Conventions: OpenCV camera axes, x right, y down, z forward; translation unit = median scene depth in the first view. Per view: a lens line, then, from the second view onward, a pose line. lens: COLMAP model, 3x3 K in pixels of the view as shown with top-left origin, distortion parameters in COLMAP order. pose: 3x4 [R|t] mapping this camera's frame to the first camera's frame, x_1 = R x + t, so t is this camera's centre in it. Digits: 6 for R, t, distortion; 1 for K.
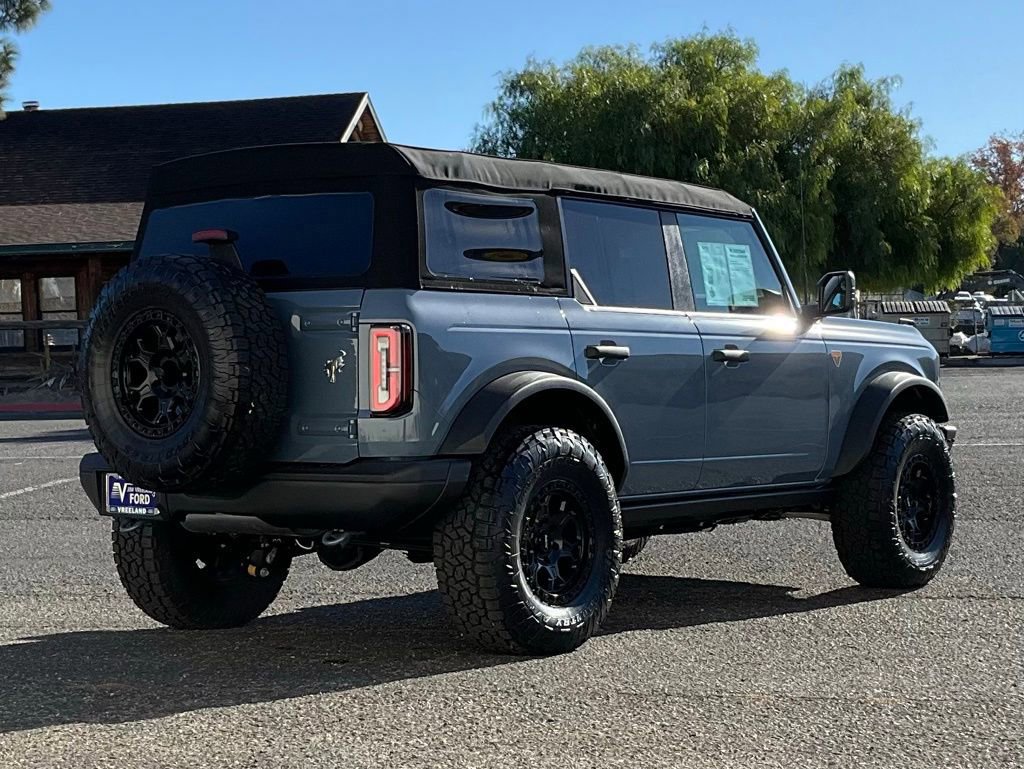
lens RADIAL K [[1916.7, 0, 465.7], [0, 1916.7, 435.7], [0, 0, 1]] dist [0.073147, 0.320904]
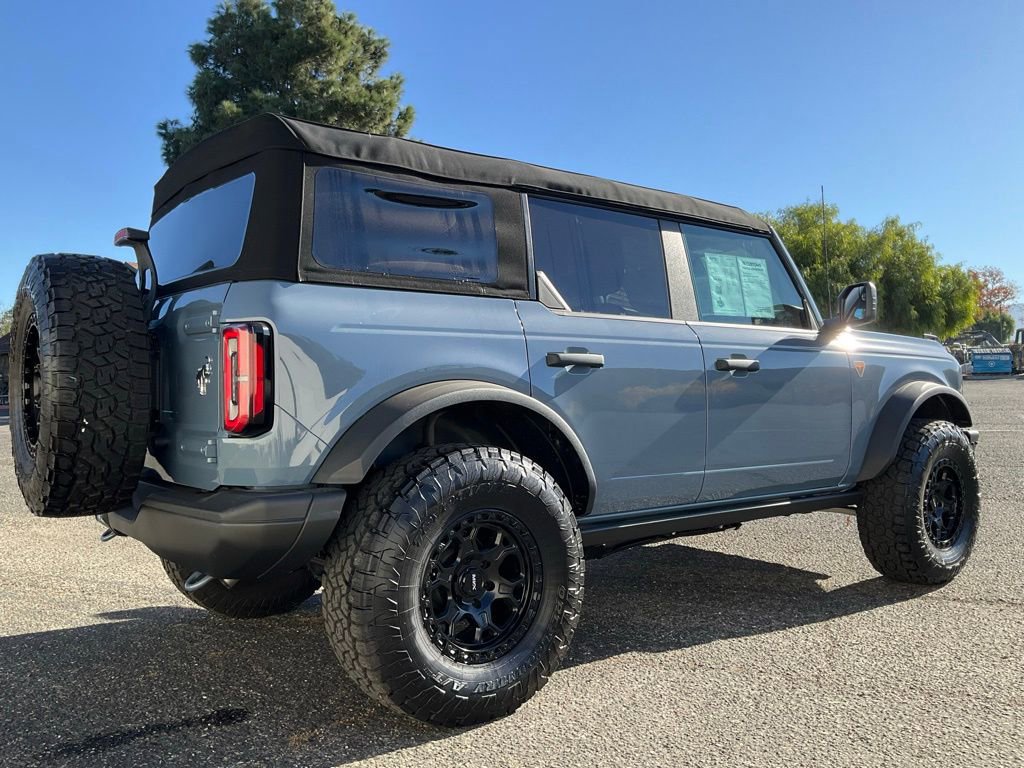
lens RADIAL K [[848.1, 0, 512.0], [0, 848.1, 384.0], [0, 0, 1]] dist [0.100722, -0.208392]
pose [[0.974744, -0.002931, -0.223304, 0.116723], [-0.004428, 0.999464, -0.032448, -0.016346], [0.223279, 0.032618, 0.974209, 0.520752]]
